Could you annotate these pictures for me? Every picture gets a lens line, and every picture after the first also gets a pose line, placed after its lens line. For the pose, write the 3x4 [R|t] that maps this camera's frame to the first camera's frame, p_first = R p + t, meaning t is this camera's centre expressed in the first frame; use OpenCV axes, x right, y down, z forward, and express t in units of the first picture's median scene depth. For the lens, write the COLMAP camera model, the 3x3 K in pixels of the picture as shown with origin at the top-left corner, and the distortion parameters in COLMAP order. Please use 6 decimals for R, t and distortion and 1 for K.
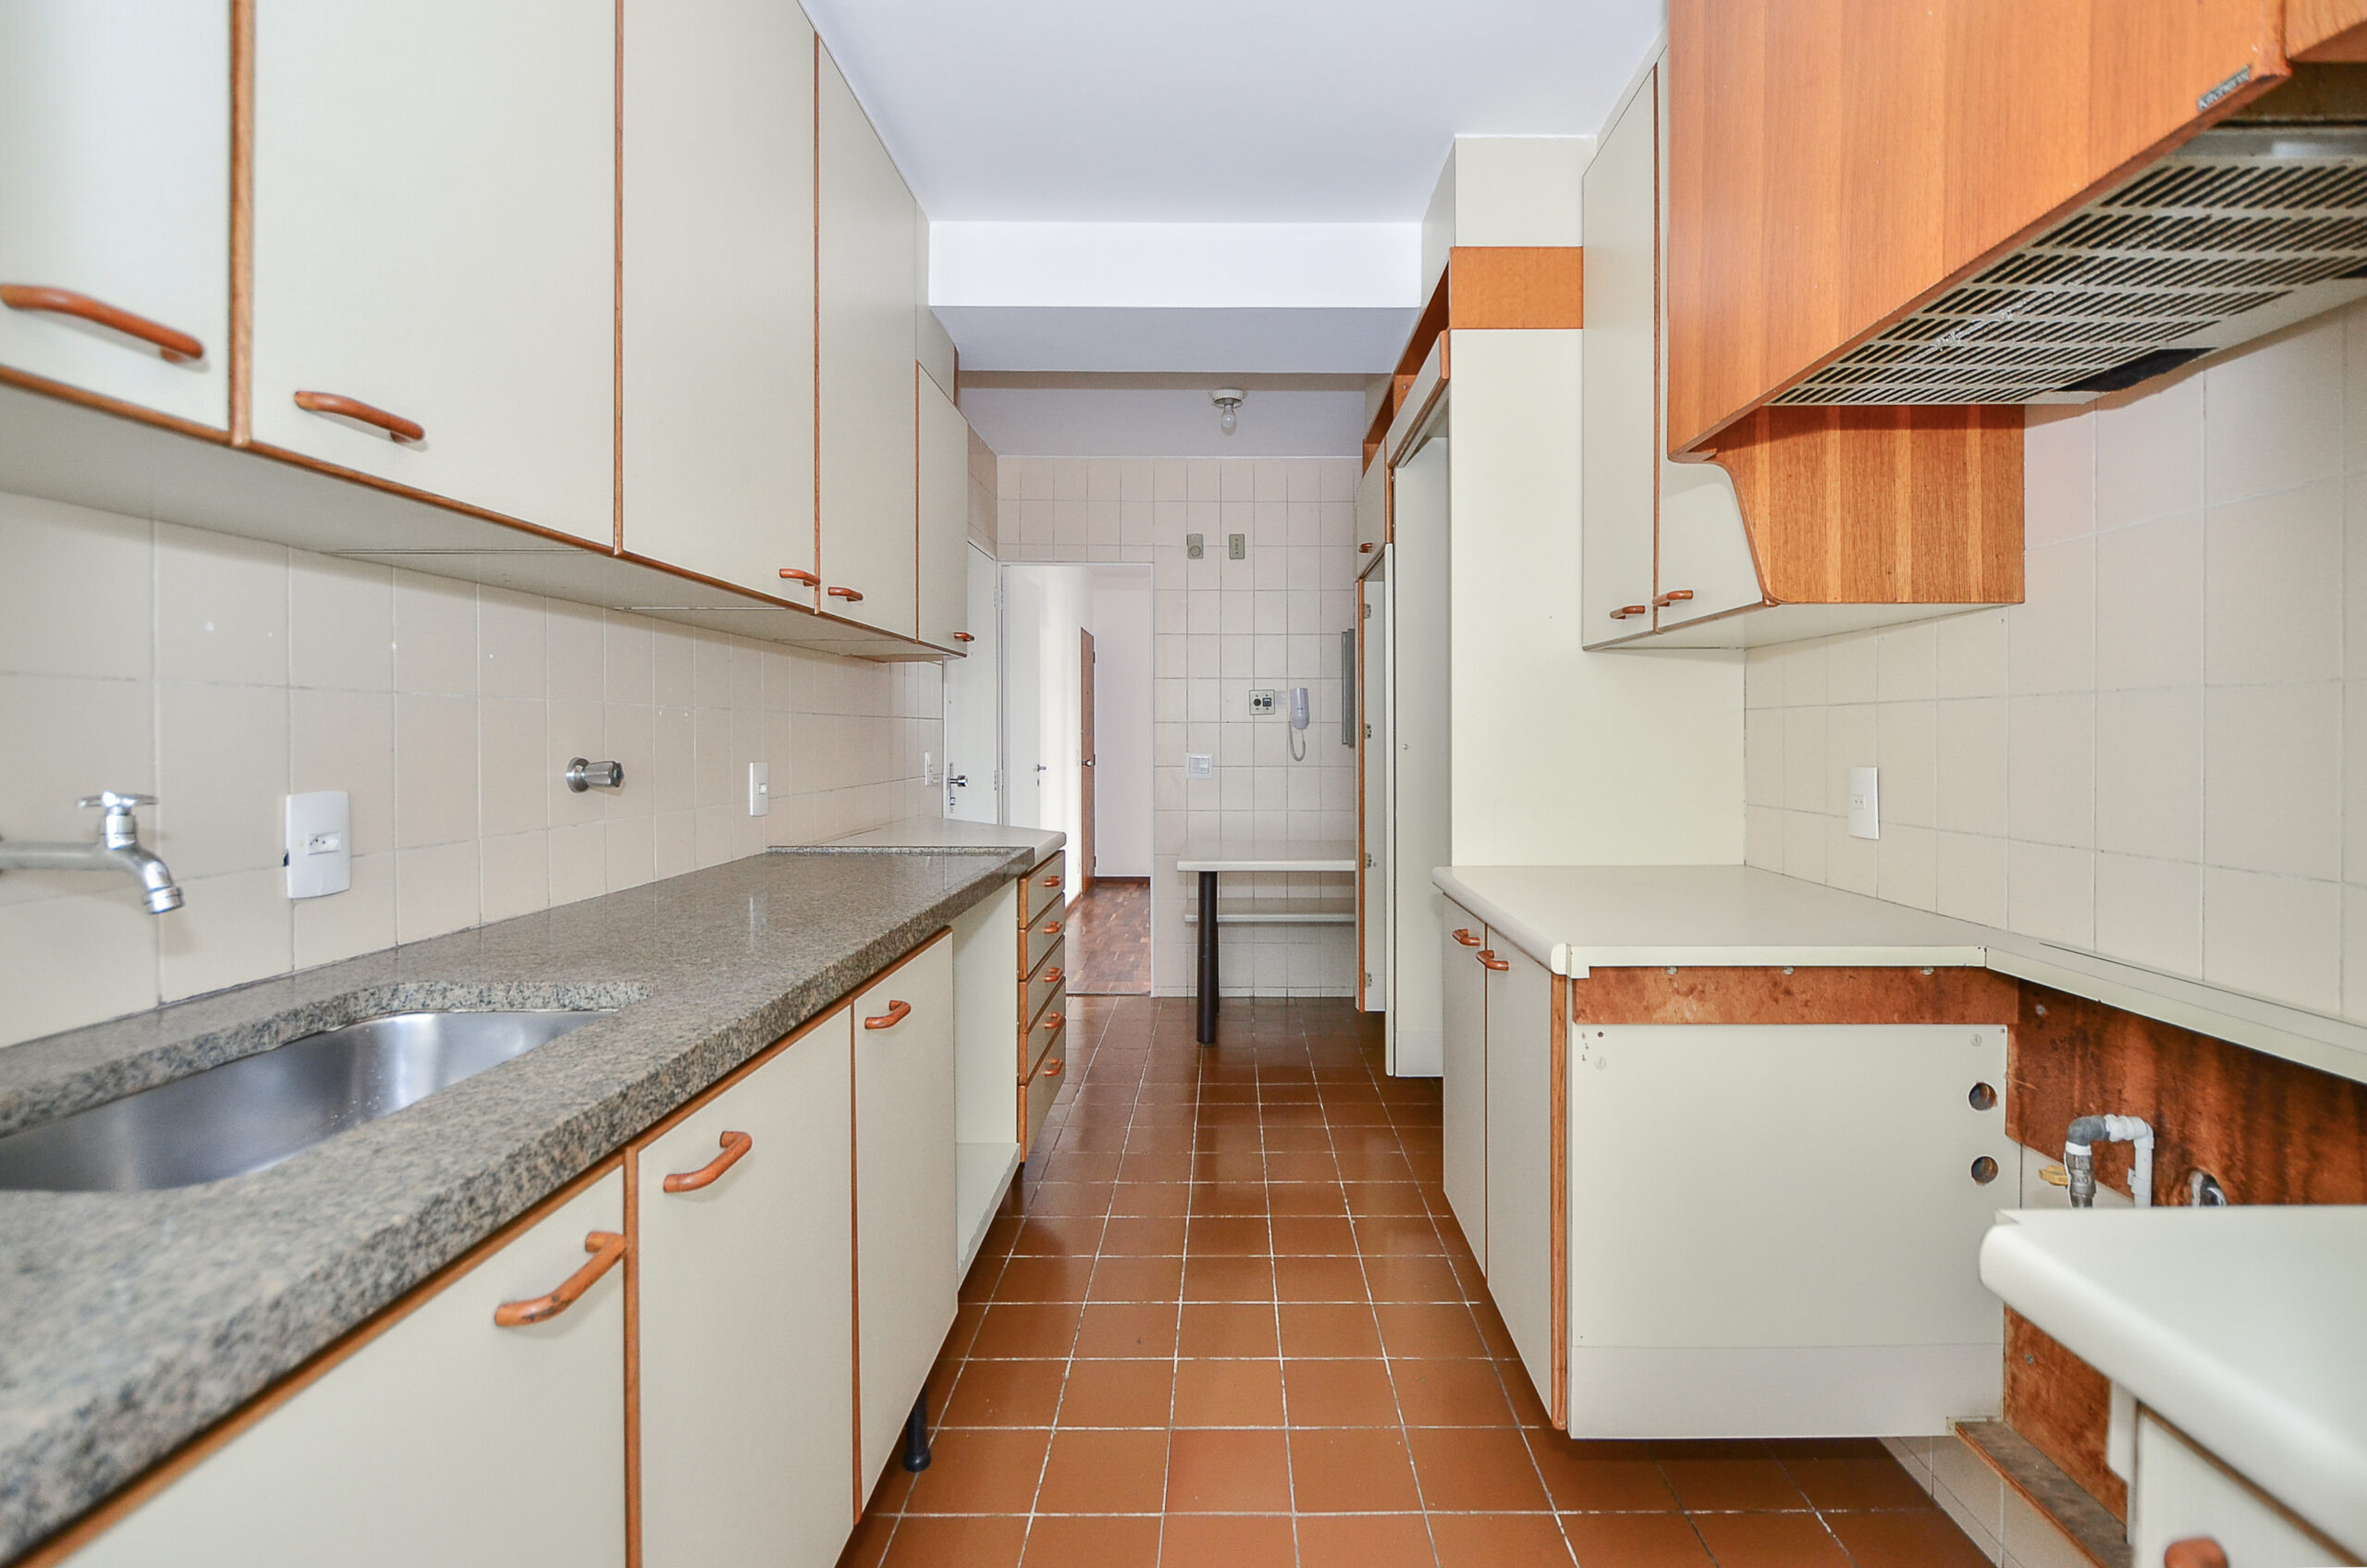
lens RADIAL K [[1039.9, 0, 1244.3], [0, 1039.9, 743.0], [0, 0, 1]] dist [0.002249, 0.000131]
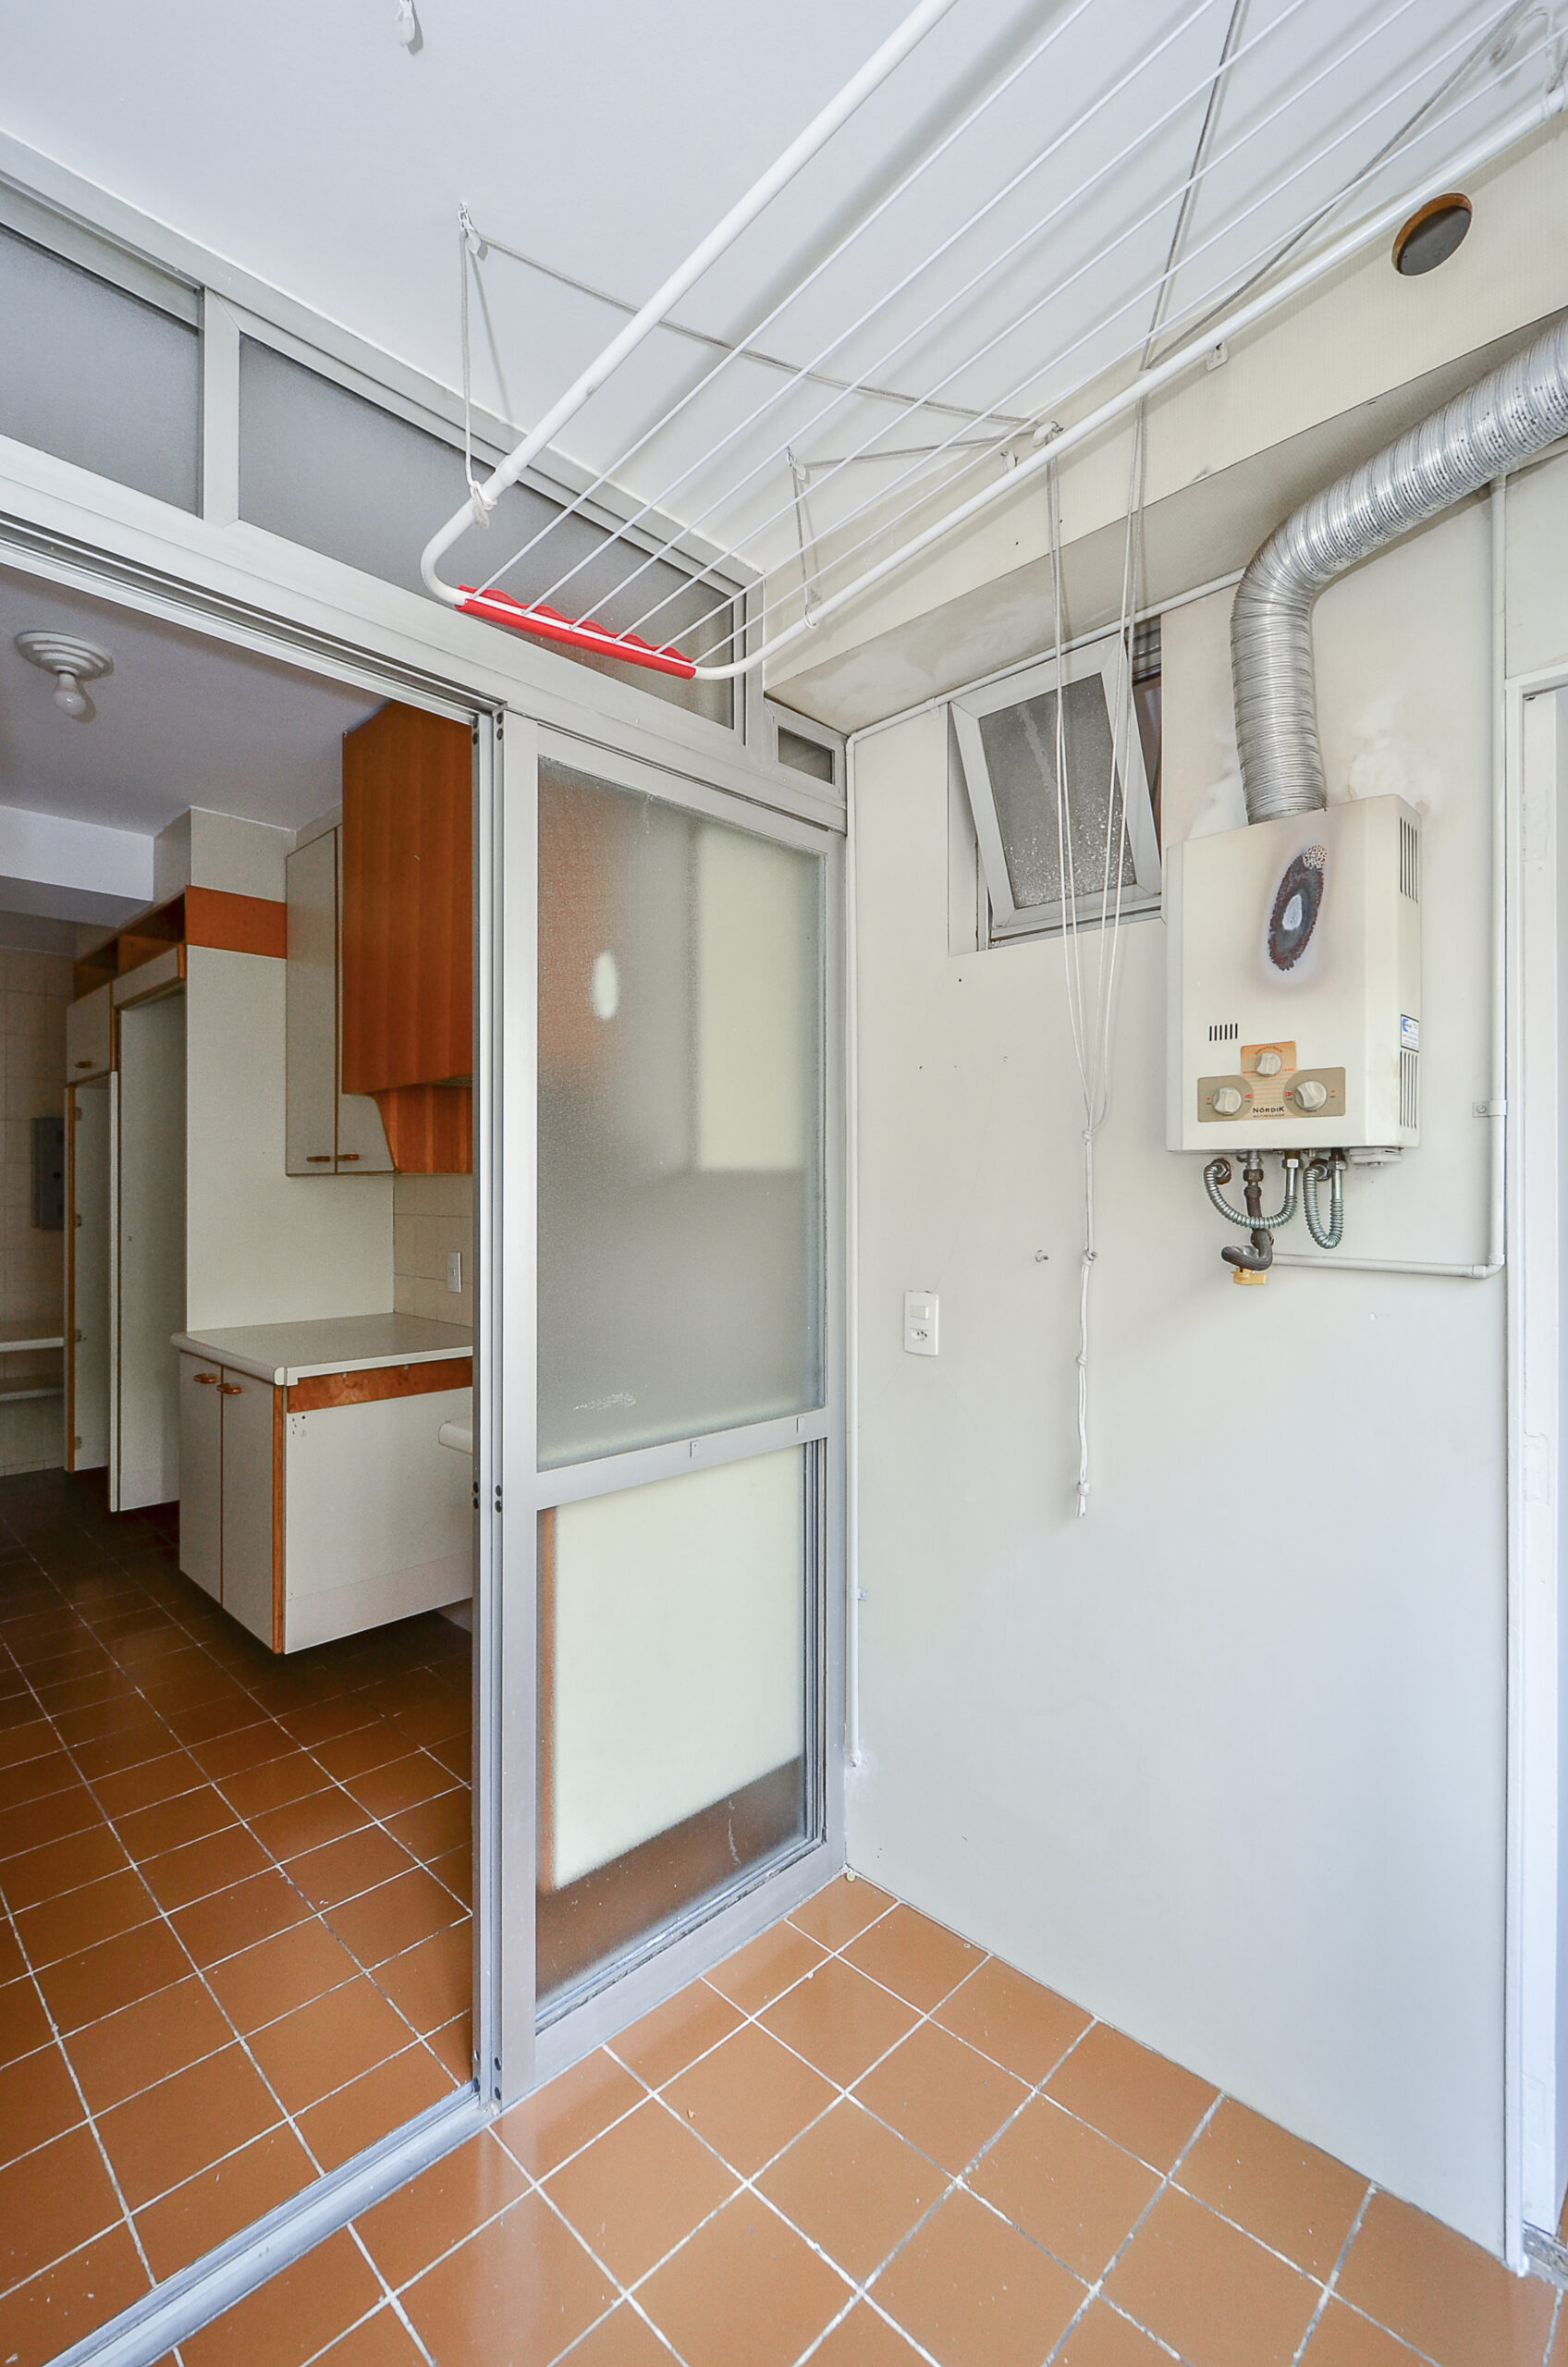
lens RADIAL K [[1039.9, 0, 793.3], [0, 1039.9, 1192.2], [0, 0, 1]] dist [0.002249, 0.000131]
pose [[0.708704, -0.000194, 0.705506, -0.214209], [0.001063, 0.999999, -0.000793, -0.067582], [-0.705505, 0.001311, 0.708703, -0.570480]]
